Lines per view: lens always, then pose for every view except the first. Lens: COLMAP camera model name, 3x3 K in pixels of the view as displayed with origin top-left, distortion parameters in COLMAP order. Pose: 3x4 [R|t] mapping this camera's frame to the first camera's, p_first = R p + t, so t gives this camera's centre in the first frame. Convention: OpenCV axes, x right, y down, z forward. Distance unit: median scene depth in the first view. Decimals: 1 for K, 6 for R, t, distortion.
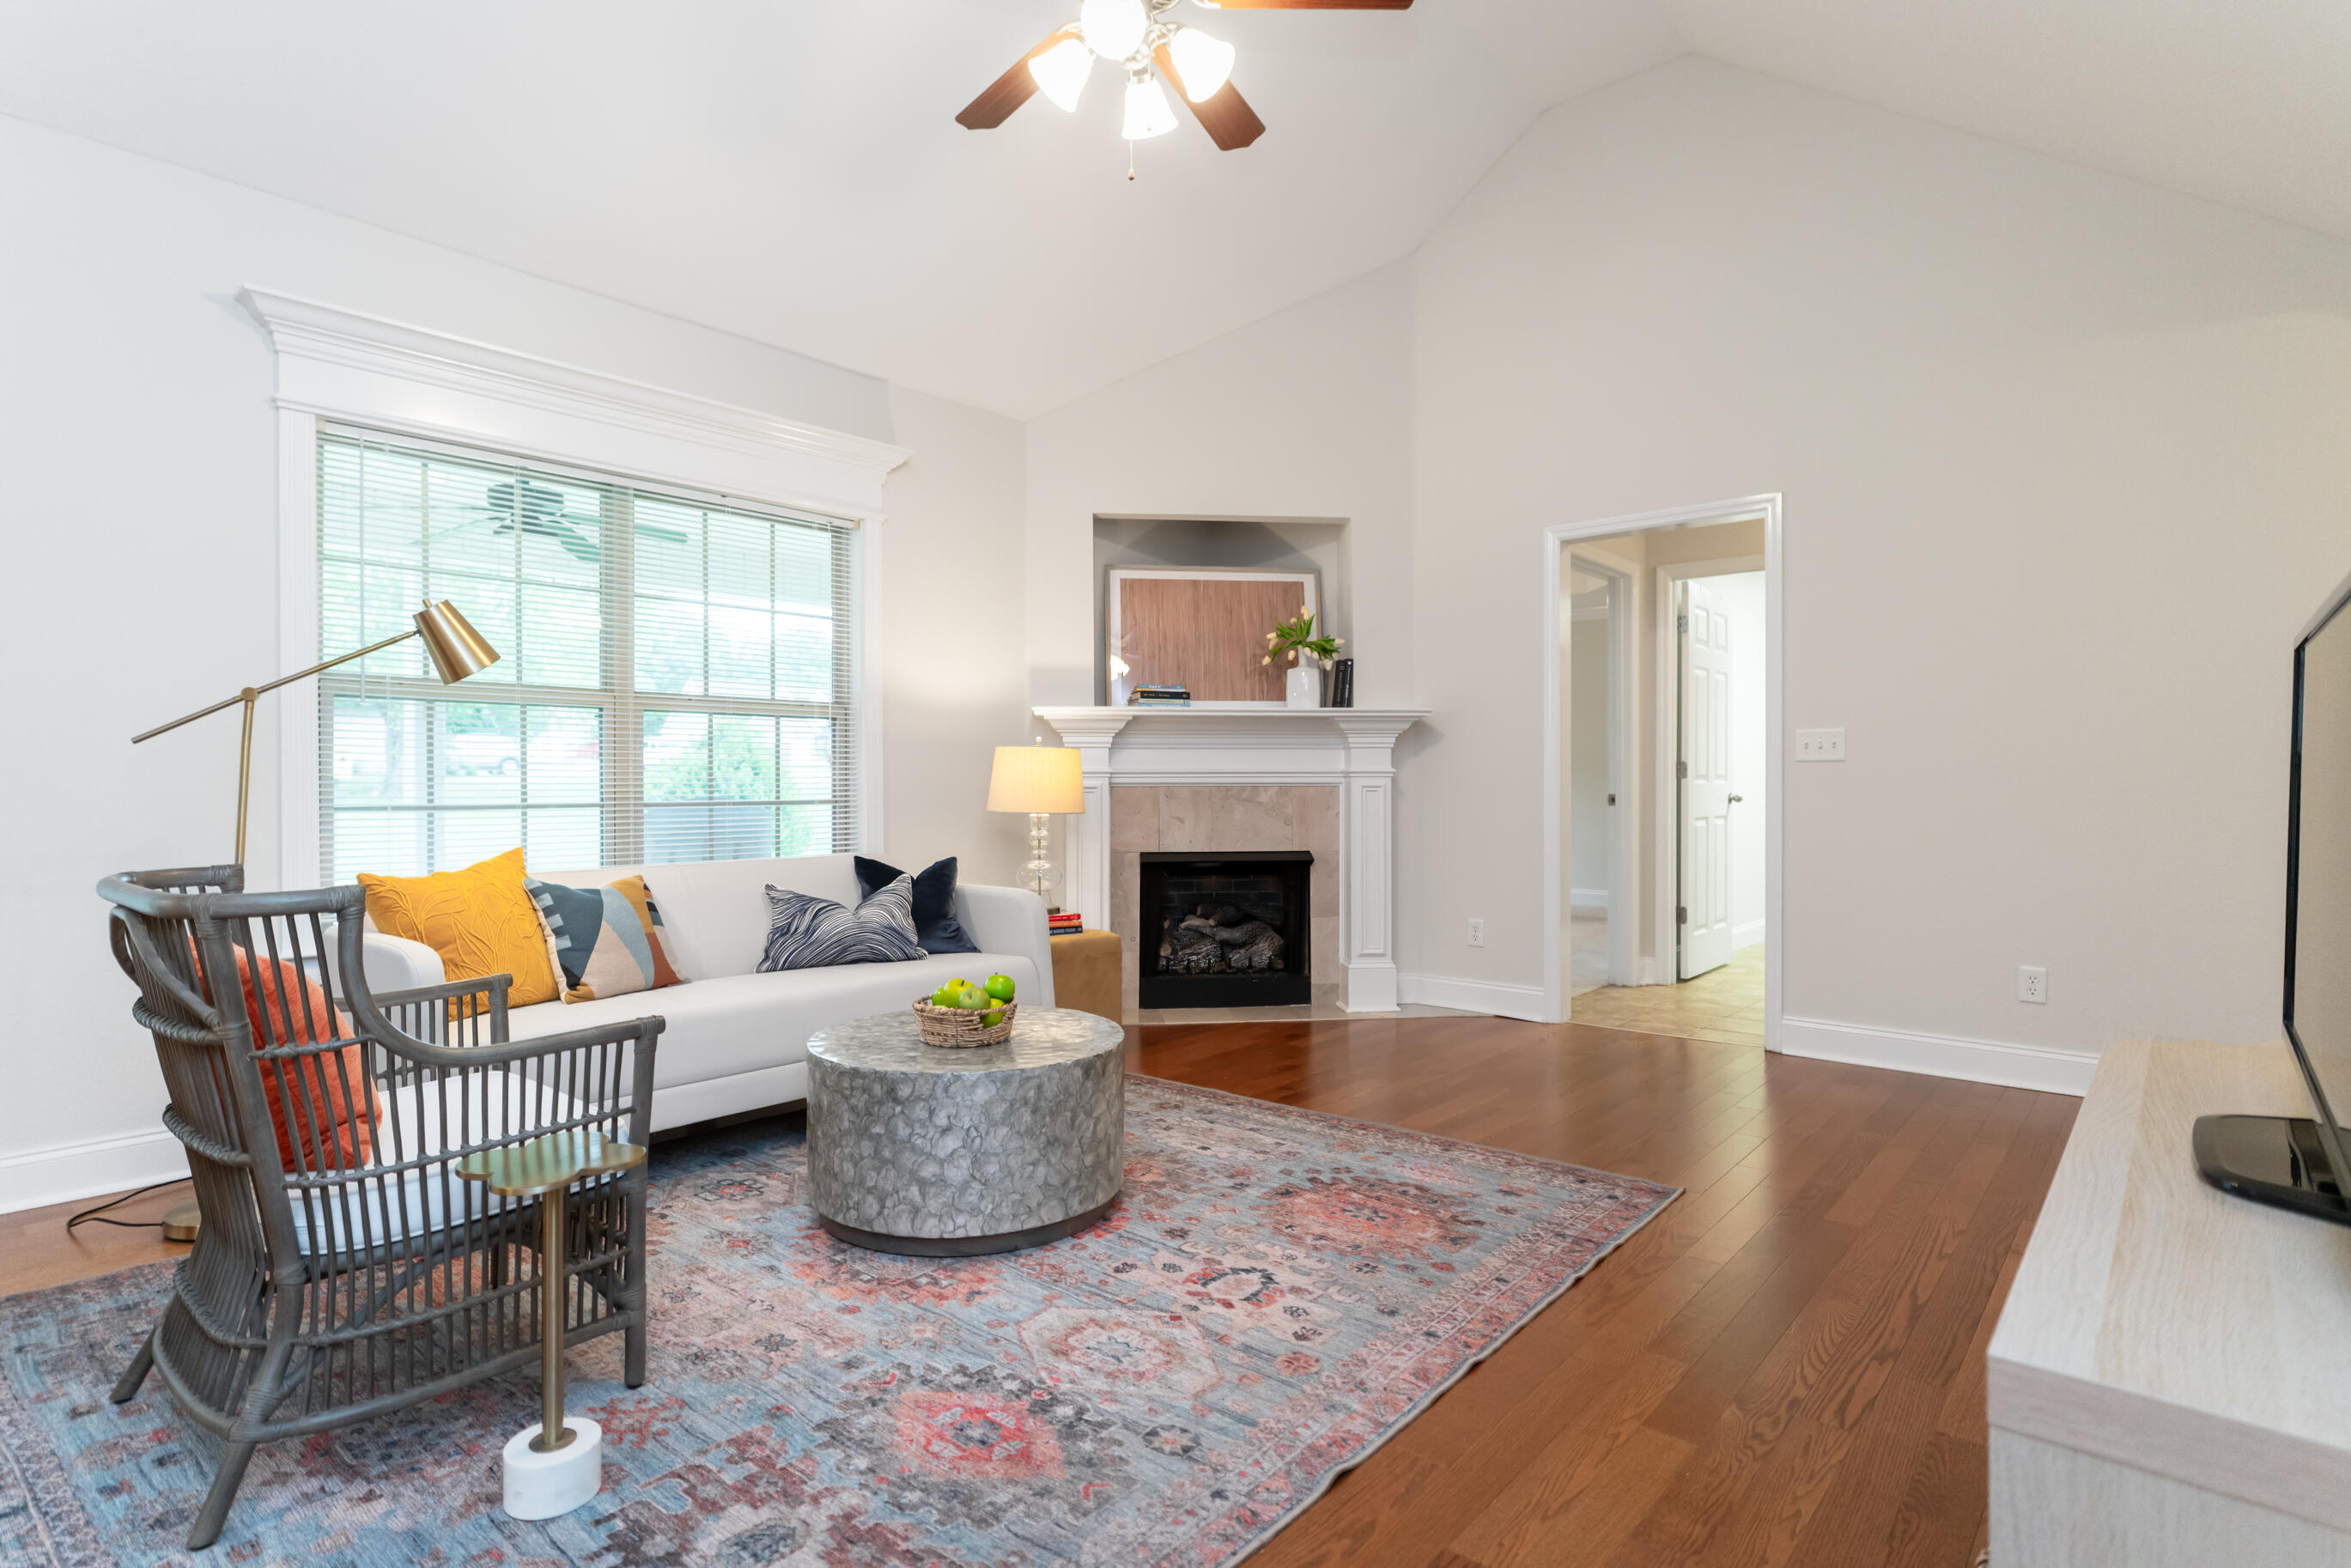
lens RADIAL K [[1220.5, 0, 1175.5], [0, 1220.5, 784.0], [0, 0, 1]] dist [-0.001858, 0.000048]
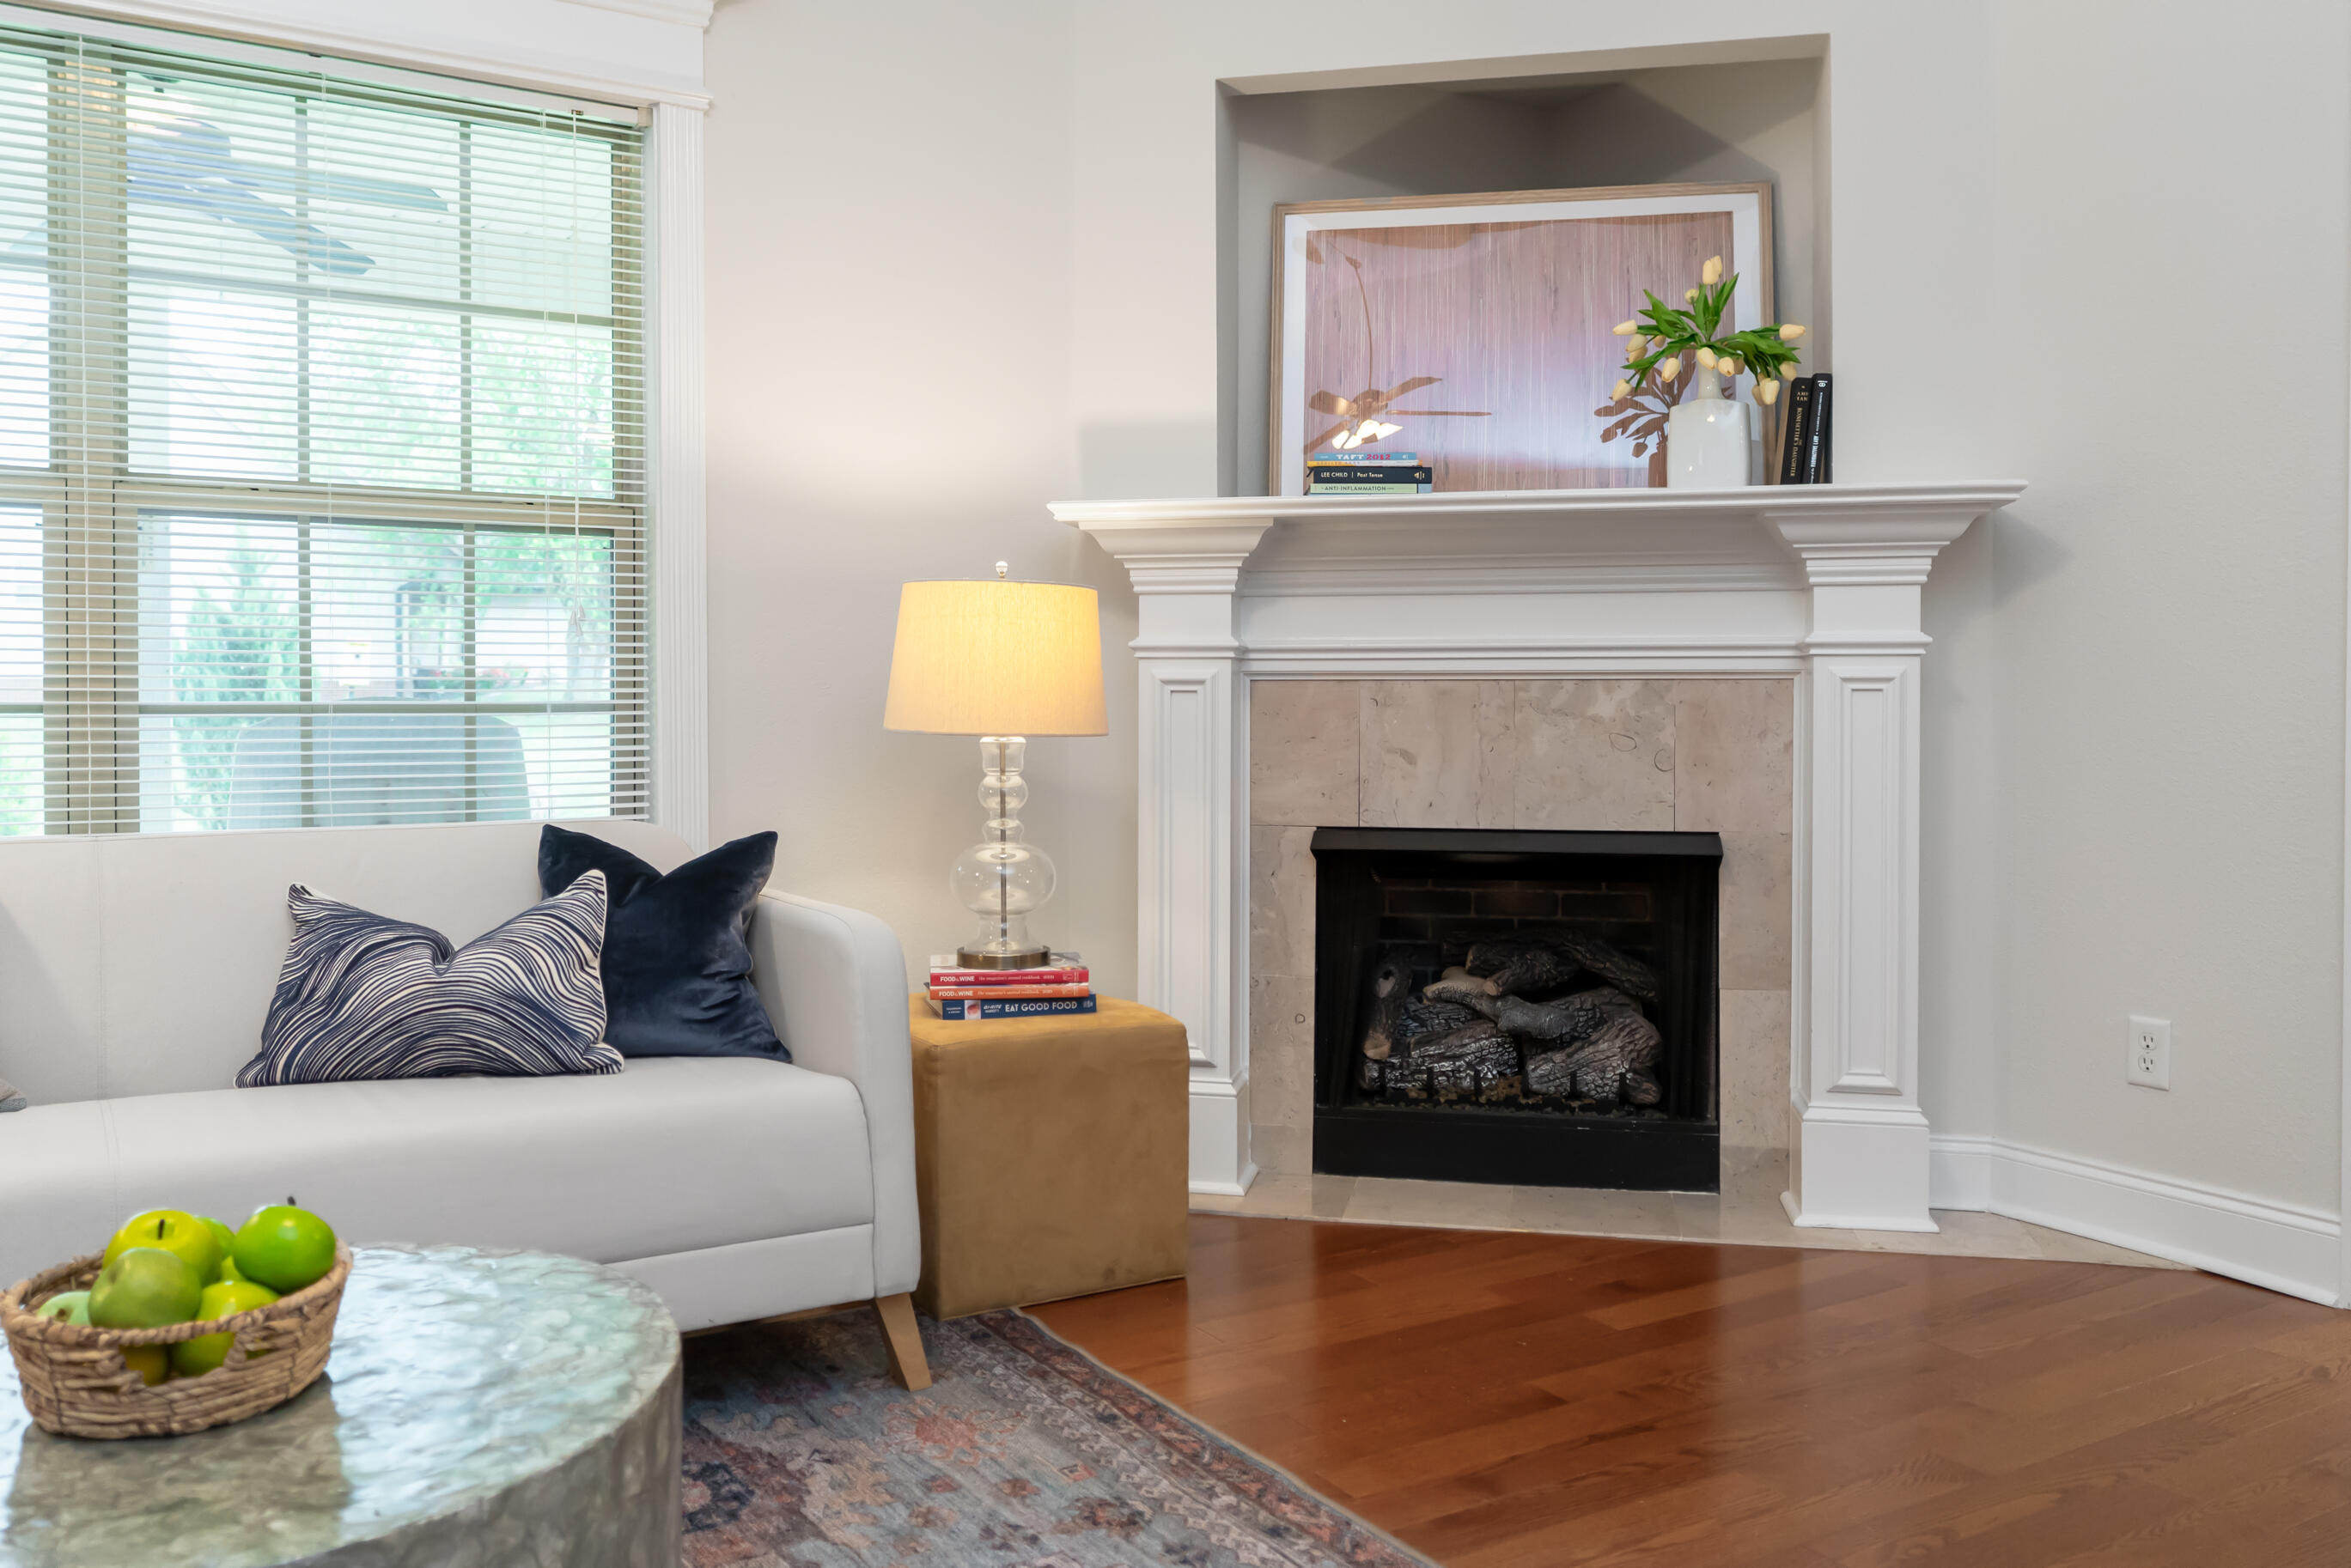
lens RADIAL K [[1848.5, 0, 1163.0], [0, 1848.5, 736.3], [0, 0, 1]] dist [0.004029, -0.001781]
pose [[0.949008, 0.007428, -0.315165, 0.152320], [-0.002417, 0.999864, 0.016288, 0.013495], [0.315244, -0.014695, 0.948897, 0.388071]]
